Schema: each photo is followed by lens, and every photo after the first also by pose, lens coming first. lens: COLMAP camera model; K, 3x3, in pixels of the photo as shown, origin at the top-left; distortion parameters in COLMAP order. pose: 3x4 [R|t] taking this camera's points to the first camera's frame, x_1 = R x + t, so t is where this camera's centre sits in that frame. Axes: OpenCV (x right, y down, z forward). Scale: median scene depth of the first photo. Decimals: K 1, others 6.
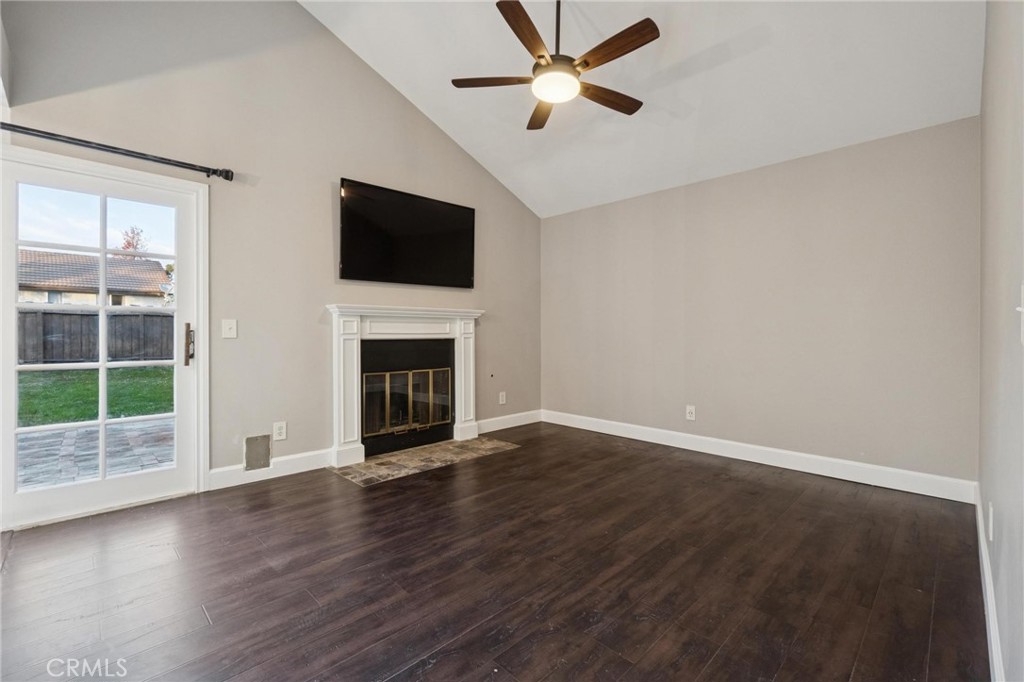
lens RADIAL K [[417.6, 0, 498.4], [0, 417.6, 337.4], [0, 0, 1]] dist [-0.013089, 0.004756]
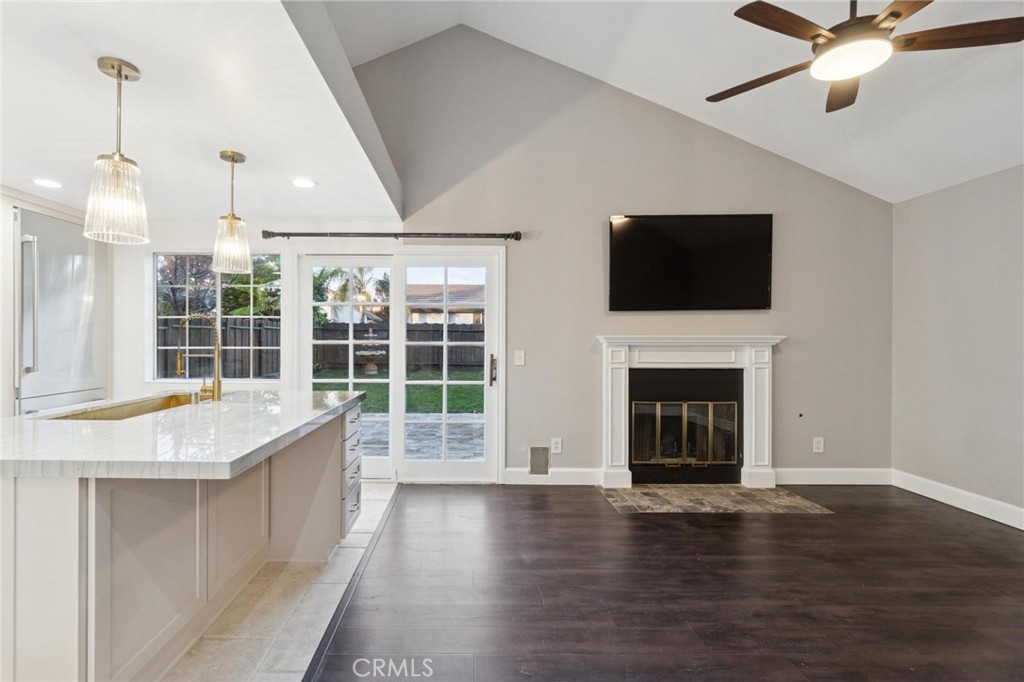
lens RADIAL K [[446.8, 0, 504.3], [0, 446.8, 345.6], [0, 0, 1]] dist [-0.000553, 0.000616]
pose [[0.749916, 0.019053, -0.661259, 0.173596], [-0.013786, 0.999818, 0.013174, -0.064289], [0.661390, -0.000763, 0.750042, -0.027688]]
